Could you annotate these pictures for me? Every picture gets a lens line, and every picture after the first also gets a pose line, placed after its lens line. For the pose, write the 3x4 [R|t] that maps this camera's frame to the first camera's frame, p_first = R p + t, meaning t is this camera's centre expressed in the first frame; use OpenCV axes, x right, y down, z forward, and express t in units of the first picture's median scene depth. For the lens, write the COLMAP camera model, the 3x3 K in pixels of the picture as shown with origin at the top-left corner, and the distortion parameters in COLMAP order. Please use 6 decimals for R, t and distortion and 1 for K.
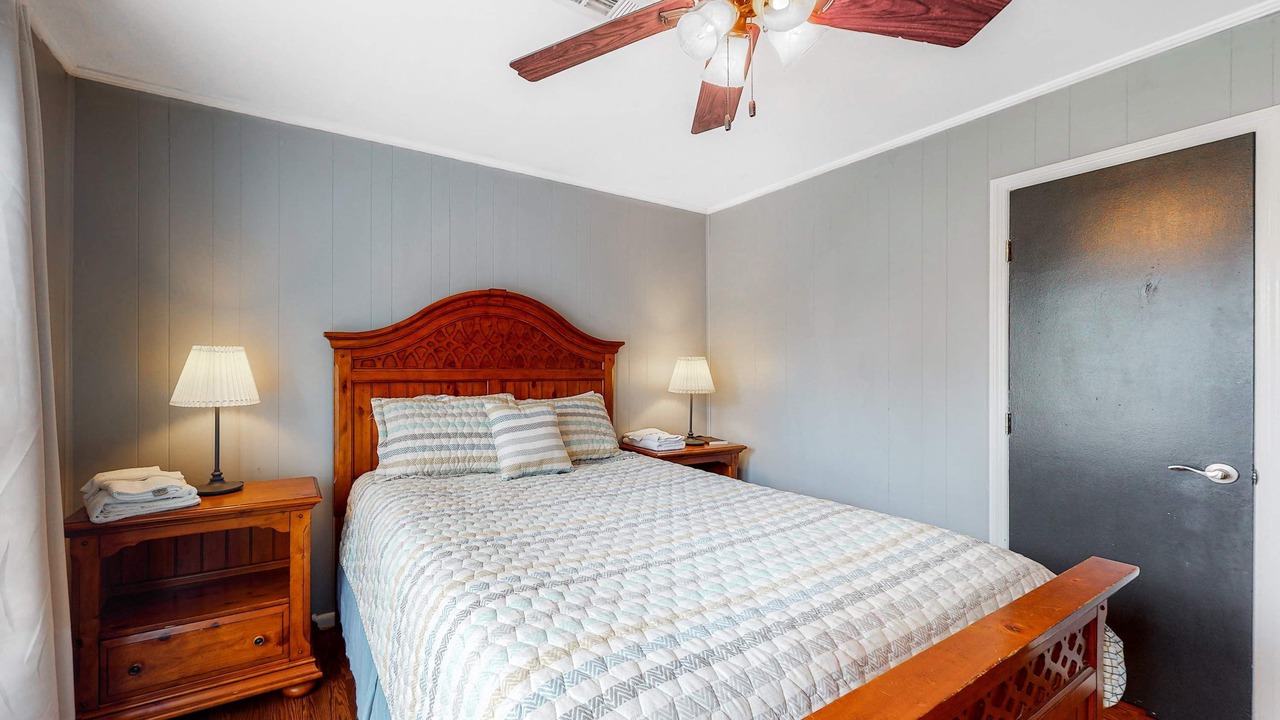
lens RADIAL K [[518.2, 0, 632.4], [0, 518.2, 361.9], [0, 0, 1]] dist [-0.000178, 0.000201]
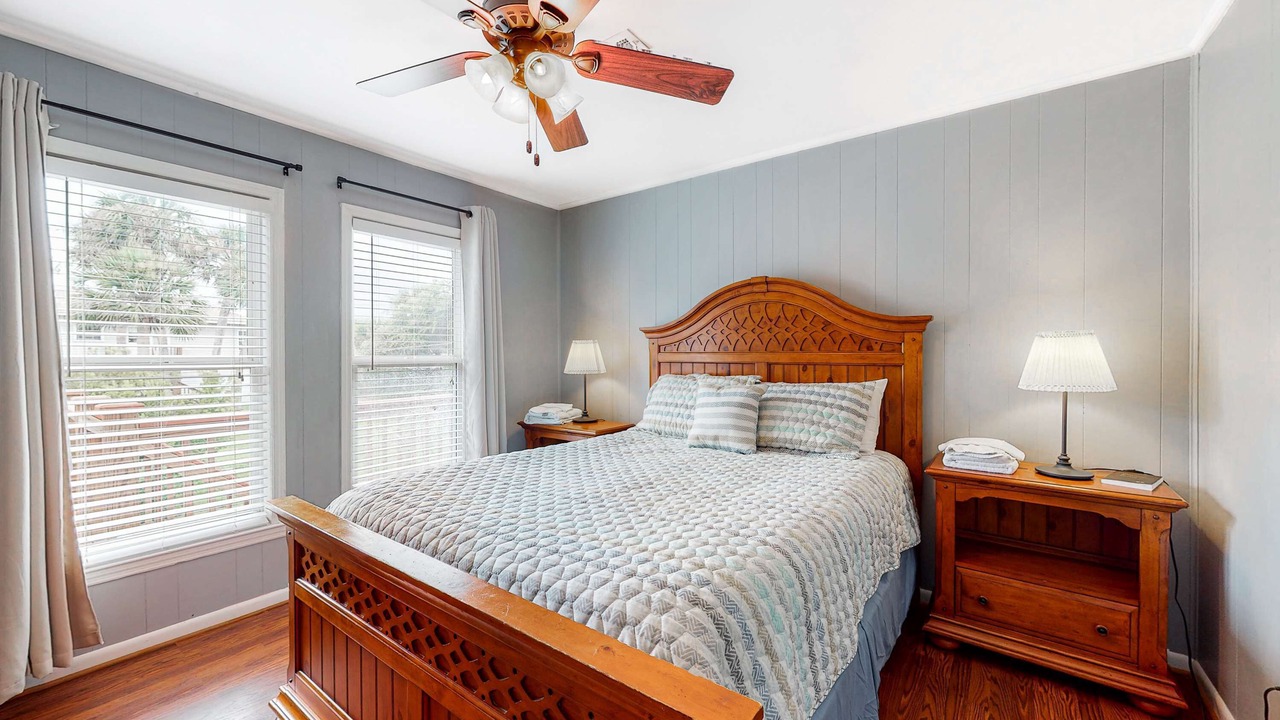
lens RADIAL K [[518.2, 0, 632.4], [0, 518.2, 361.9], [0, 0, 1]] dist [-0.000178, 0.000201]
pose [[0.320488, 0.004011, -0.947244, 0.680038], [0.006074, 0.999962, 0.006289, 0.025947], [0.947233, -0.007769, 0.320451, 0.433875]]
